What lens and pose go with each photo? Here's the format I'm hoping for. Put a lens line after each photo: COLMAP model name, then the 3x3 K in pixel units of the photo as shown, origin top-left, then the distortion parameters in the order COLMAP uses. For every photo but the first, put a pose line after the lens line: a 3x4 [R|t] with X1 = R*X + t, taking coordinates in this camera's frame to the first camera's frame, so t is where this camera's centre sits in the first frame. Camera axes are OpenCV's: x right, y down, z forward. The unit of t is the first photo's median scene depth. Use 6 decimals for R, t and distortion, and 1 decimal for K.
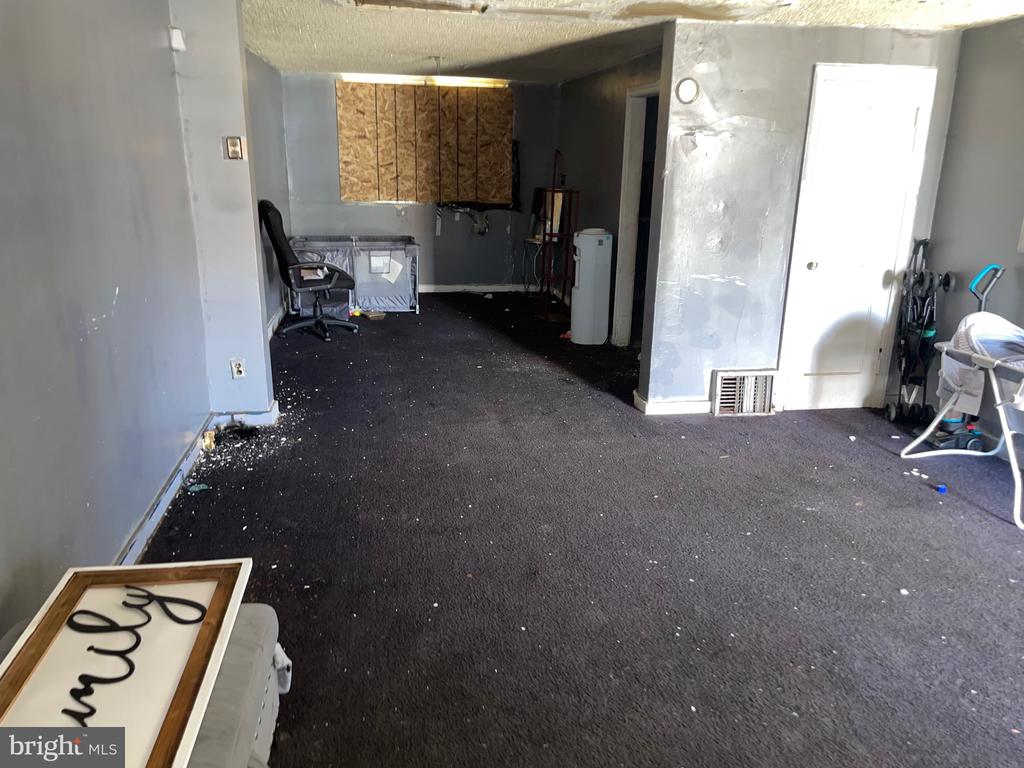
lens RADIAL K [[780.5, 0, 507.0], [0, 780.5, 391.6], [0, 0, 1]] dist [0.005334, -0.018929]
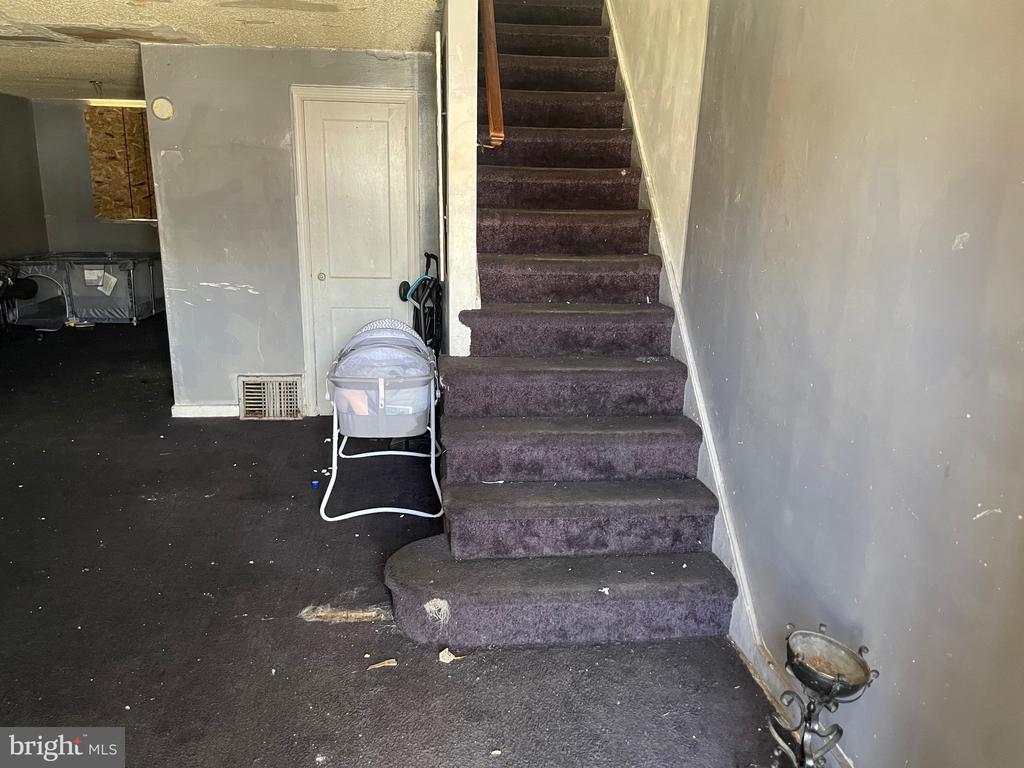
lens RADIAL K [[780.5, 0, 511.4], [0, 780.5, 382.6], [0, 0, 1]] dist [0.005334, -0.018929]
pose [[0.999152, 0.015877, -0.038000, 0.392187], [-0.017591, 0.998822, -0.045221, 0.013537], [0.037237, 0.045851, 0.998254, -0.014994]]
